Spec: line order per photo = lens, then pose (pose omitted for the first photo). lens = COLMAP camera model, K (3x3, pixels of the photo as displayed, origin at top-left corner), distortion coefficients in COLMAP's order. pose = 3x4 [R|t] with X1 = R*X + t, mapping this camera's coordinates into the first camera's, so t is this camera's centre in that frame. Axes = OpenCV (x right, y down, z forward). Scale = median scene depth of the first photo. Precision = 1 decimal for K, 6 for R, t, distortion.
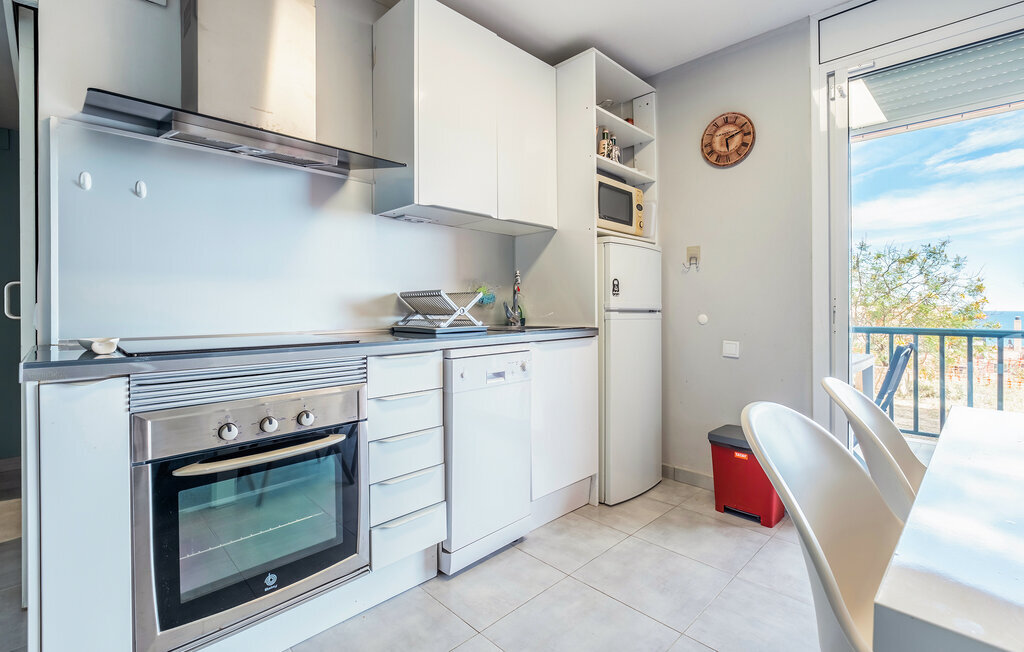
lens RADIAL K [[481.7, 0, 509.2], [0, 481.7, 315.9], [0, 0, 1]] dist [-0.005822, -0.000989]
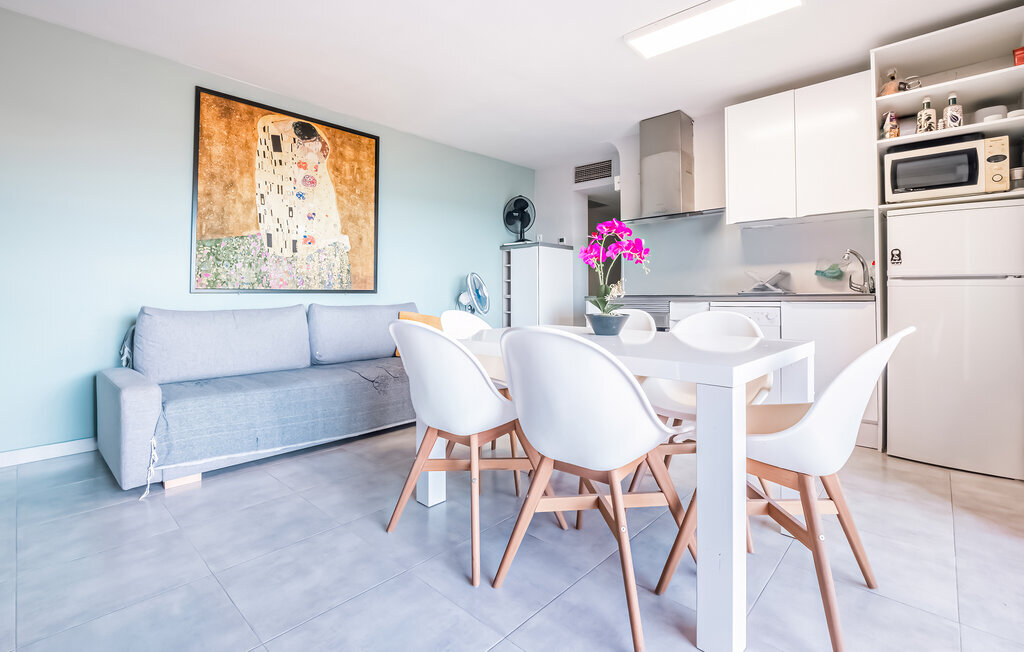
lens RADIAL K [[475.3, 0, 513.2], [0, 475.3, 288.6], [0, 0, 1]] dist [-0.000427, -0.000082]
pose [[0.075329, -0.016235, -0.997027, 1.195519], [-0.009257, 0.999813, -0.016980, 0.038270], [0.997116, 0.010509, 0.075165, 0.051172]]
